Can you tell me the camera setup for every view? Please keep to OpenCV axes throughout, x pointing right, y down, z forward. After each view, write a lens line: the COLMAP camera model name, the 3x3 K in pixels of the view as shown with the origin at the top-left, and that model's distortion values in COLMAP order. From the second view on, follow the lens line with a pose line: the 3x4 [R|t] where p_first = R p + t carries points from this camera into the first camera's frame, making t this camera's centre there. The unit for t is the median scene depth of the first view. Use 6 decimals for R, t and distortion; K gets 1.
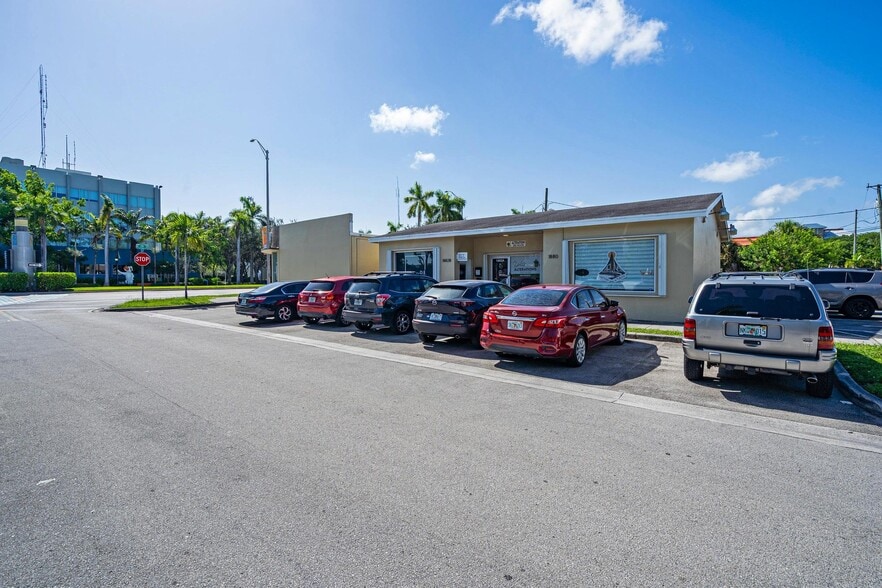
lens RADIAL K [[406.0, 0, 441.0], [0, 406.0, 282.0], [0, 0, 1]] dist [0.018369, -0.000013]
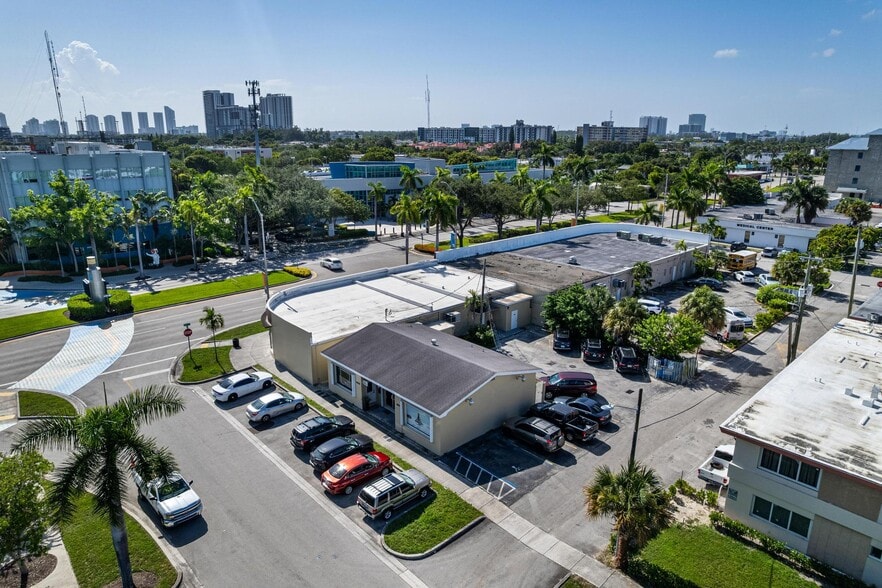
lens RADIAL K [[563.3, 0, 439.5], [0, 563.3, 290.8], [0, 0, 1]] dist [-0.069284, 0.058871]
pose [[0.990423, 0.042004, -0.131519, 0.688516], [-0.005804, 0.964421, 0.264307, -1.114697], [0.137942, -0.261013, 0.955429, -1.194899]]
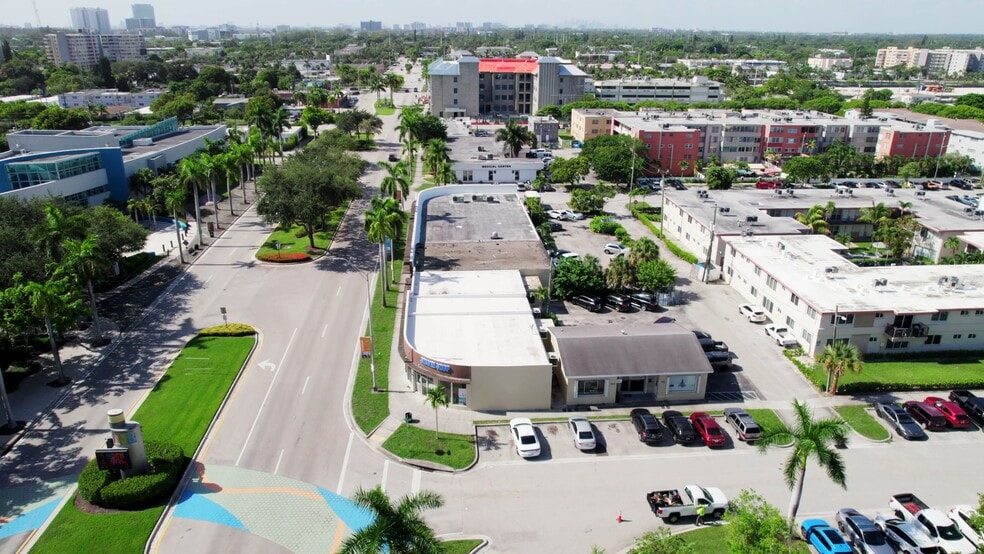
lens RADIAL K [[653.5, 0, 494.1], [0, 653.5, 274.9], [0, 0, 1]] dist [-0.036986, -0.000176]
pose [[0.718988, -0.242894, 0.651197, -2.645113], [-0.001554, 0.936381, 0.350982, -1.875693], [-0.695020, -0.253364, 0.672870, -0.771395]]
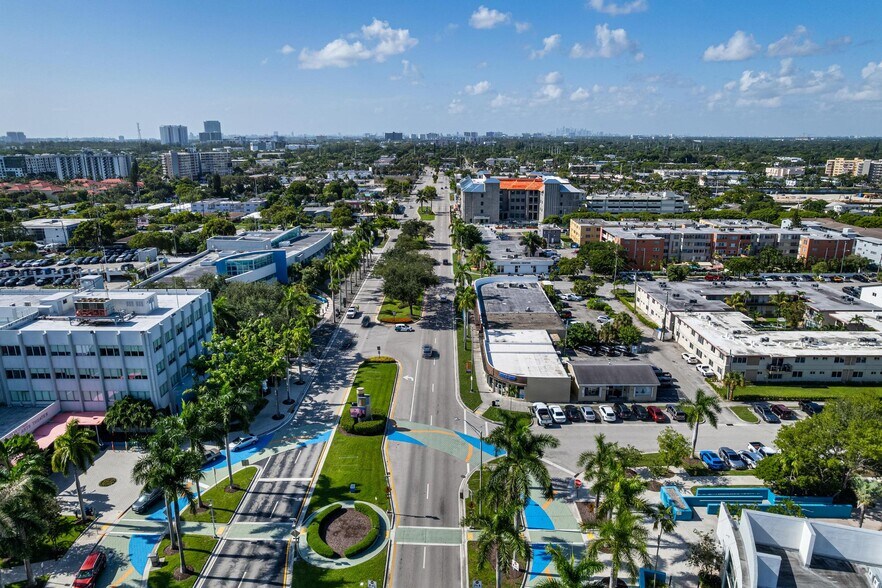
lens RADIAL K [[572.1, 0, 441.0], [0, 572.1, 294.0], [0, 0, 1]] dist [-0.043939, 0.003046]
pose [[0.779749, -0.170743, 0.602361, -4.563266], [0.008258, 0.964817, 0.262794, -2.512074], [-0.626038, -0.199939, 0.753725, -2.068628]]
